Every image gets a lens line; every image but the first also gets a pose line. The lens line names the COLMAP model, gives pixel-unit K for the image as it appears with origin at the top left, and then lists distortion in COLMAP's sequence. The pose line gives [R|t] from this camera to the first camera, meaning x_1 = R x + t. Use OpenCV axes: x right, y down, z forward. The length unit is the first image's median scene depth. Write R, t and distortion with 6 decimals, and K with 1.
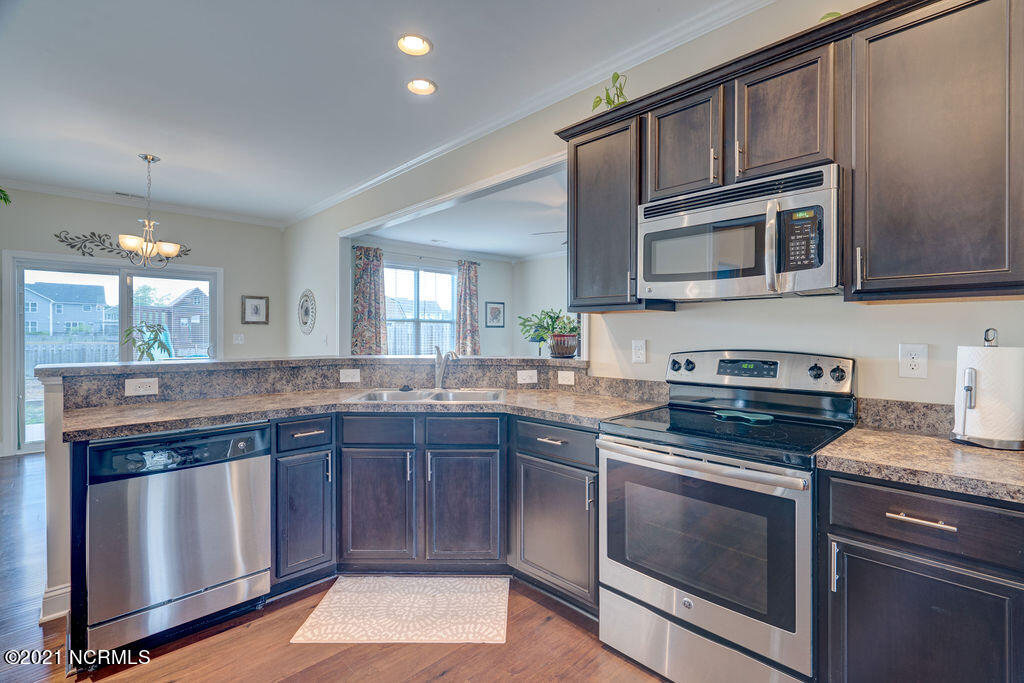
lens RADIAL K [[475.0, 0, 514.9], [0, 475.0, 334.9], [0, 0, 1]] dist [-0.002245, 0.001335]
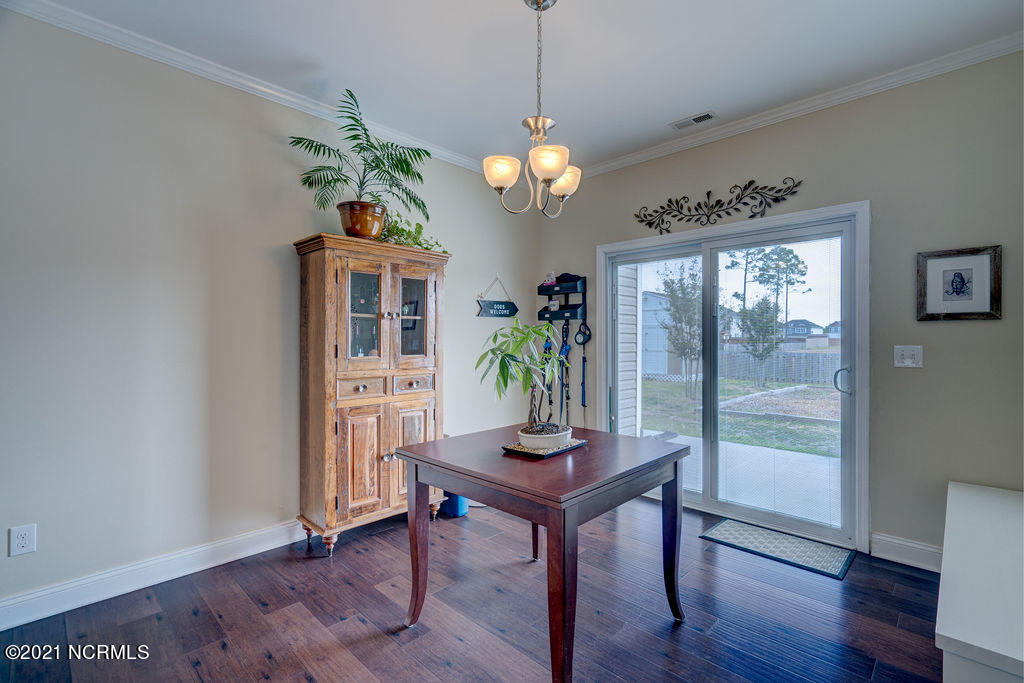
lens RADIAL K [[475.0, 0, 513.6], [0, 475.0, 342.4], [0, 0, 1]] dist [-0.002245, 0.001335]
pose [[0.019461, 0.004838, -0.999799, -0.192655], [-0.002021, 0.999986, 0.004800, -0.005806], [0.999809, 0.001928, 0.019471, 0.771483]]
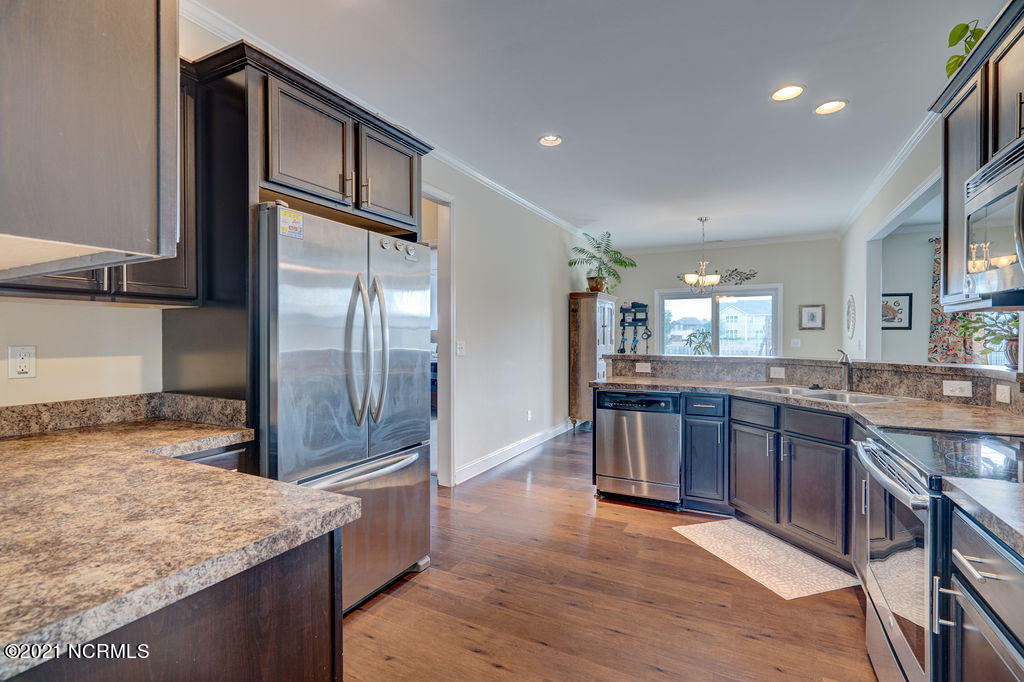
lens RADIAL K [[475.0, 0, 518.0], [0, 475.0, 338.8], [0, 0, 1]] dist [-0.002245, 0.001335]
pose [[0.307652, 0.000017, -0.951499, 0.376323], [-0.002782, 0.999996, -0.000881, 0.001732], [0.951495, 0.002918, 0.307651, 0.000292]]
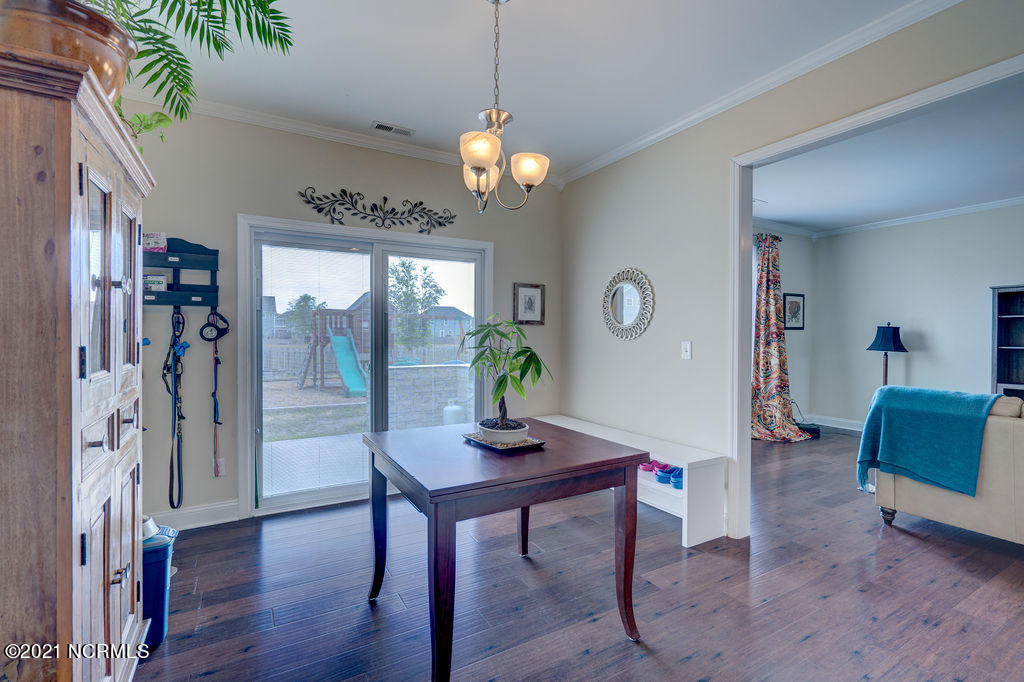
lens RADIAL K [[475.0, 0, 527.7], [0, 475.0, 339.1], [0, 0, 1]] dist [-0.002245, 0.001335]
pose [[0.972985, 0.002408, -0.230854, -0.484753], [-0.002123, 0.999997, 0.001483, -0.002828], [0.230857, -0.000953, 0.972987, 0.406182]]
